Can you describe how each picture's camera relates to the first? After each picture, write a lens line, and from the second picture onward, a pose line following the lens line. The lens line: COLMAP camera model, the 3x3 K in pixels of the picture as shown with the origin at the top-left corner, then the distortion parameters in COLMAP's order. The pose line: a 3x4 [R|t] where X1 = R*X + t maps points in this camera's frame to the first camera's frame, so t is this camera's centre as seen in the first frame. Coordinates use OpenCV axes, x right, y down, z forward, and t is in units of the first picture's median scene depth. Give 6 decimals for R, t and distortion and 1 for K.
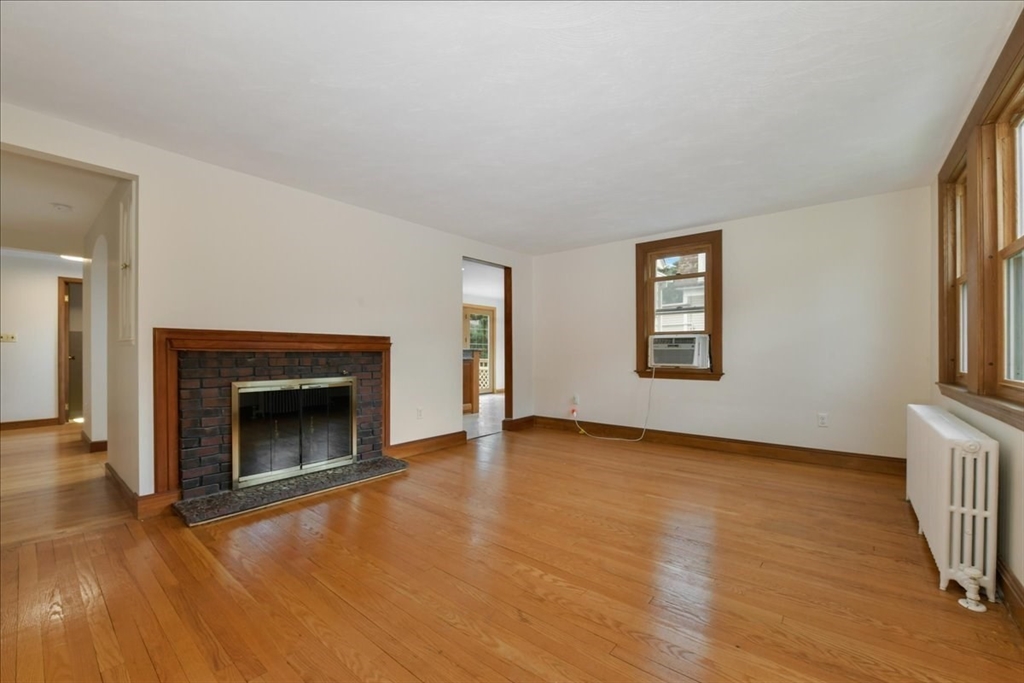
lens RADIAL K [[410.6, 0, 516.5], [0, 410.6, 347.4], [0, 0, 1]] dist [-0.008025, -0.000273]
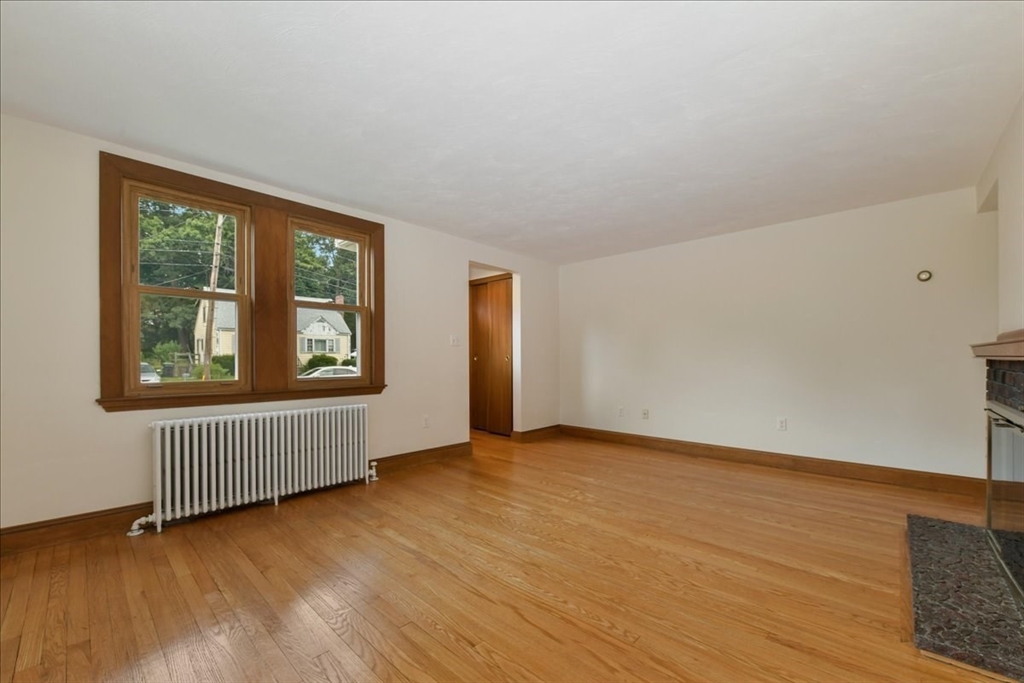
lens RADIAL K [[410.6, 0, 516.5], [0, 410.6, 347.4], [0, 0, 1]] dist [-0.008025, -0.000273]
pose [[-0.997861, 0.000987, 0.065368, 0.146957], [-0.001447, 0.999308, -0.037177, 0.011201], [-0.065359, -0.037192, -0.997168, 2.044288]]
